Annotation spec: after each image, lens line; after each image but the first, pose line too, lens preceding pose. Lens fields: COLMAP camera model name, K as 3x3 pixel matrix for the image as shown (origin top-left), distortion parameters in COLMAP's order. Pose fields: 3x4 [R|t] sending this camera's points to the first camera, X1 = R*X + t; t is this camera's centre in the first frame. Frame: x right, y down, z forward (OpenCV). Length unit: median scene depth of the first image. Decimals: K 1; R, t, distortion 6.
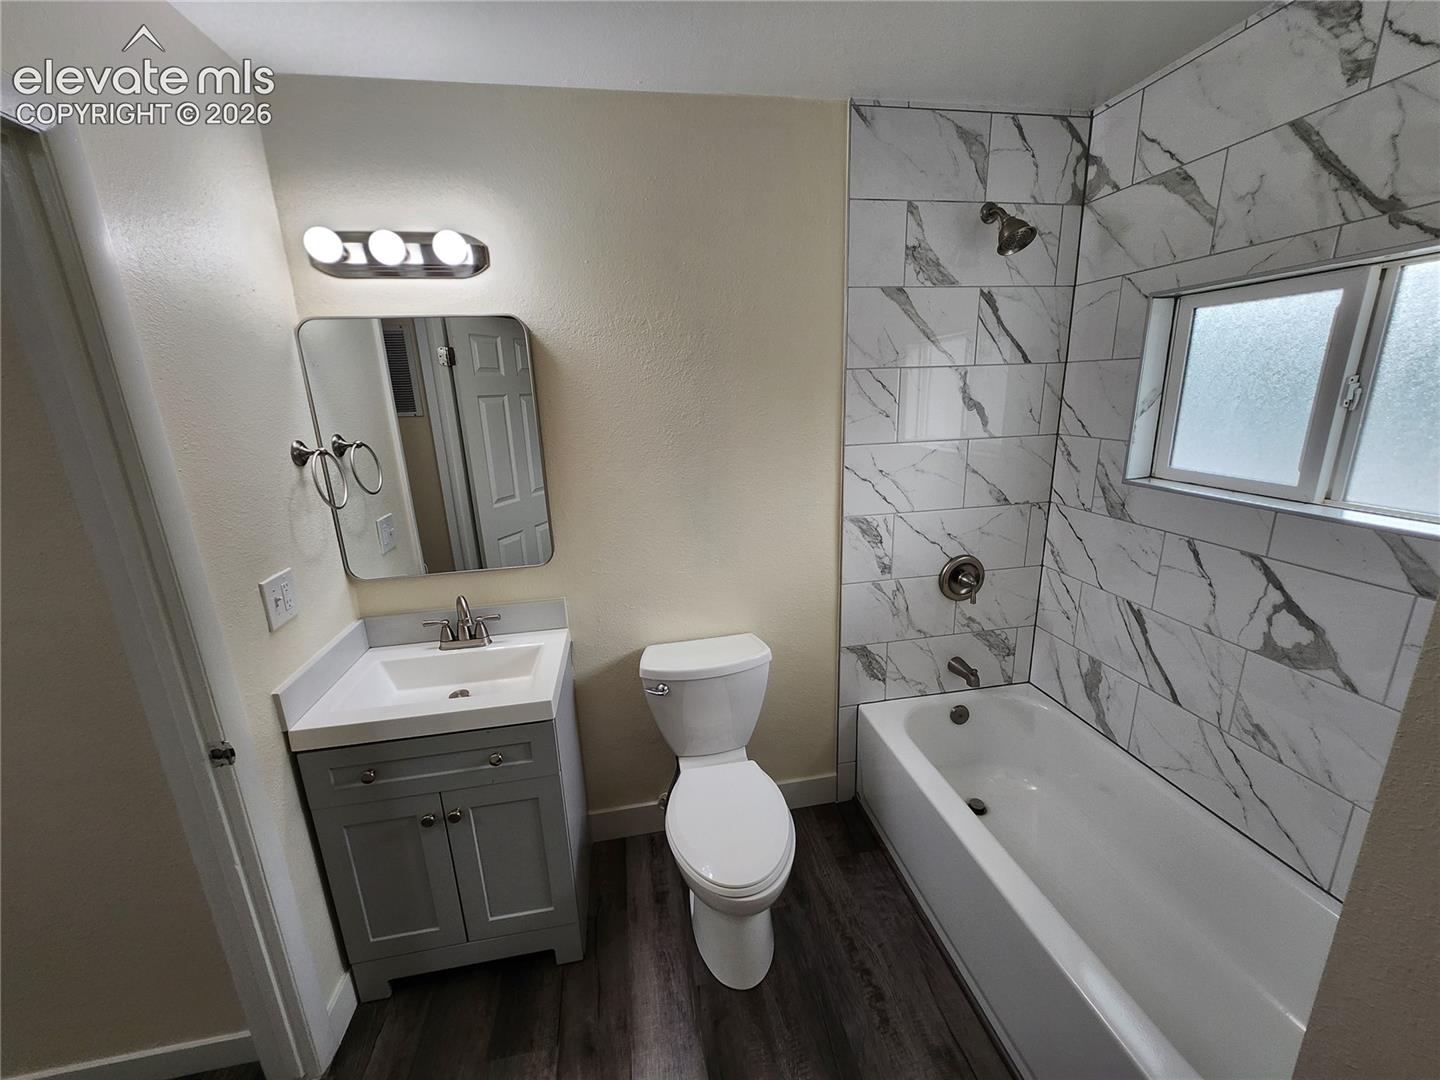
lens RADIAL K [[562.9, 0, 726.4], [0, 562.9, 538.3], [0, 0, 1]] dist [0.002813, -0.000315]
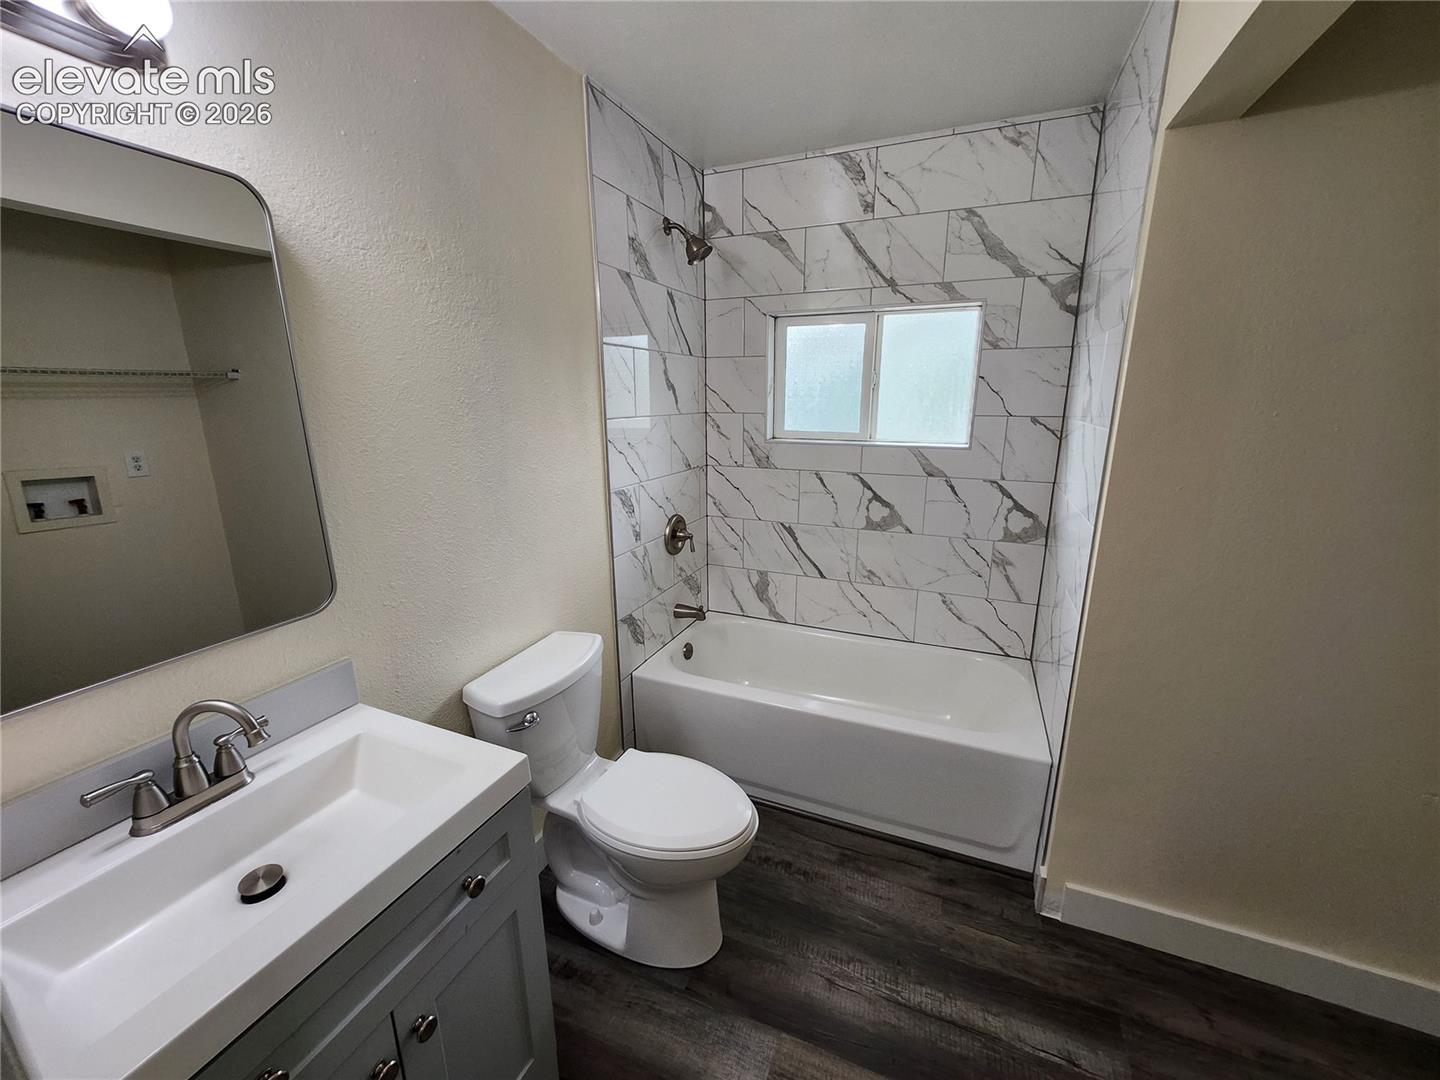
lens RADIAL K [[562.9, 0, 727.8], [0, 562.9, 536.1], [0, 0, 1]] dist [0.002813, -0.000315]
pose [[0.550435, -0.172926, 0.816773, -0.578954], [0.199714, 0.977183, 0.072298, 0.012714], [-0.810639, 0.123326, 0.572411, 0.289774]]
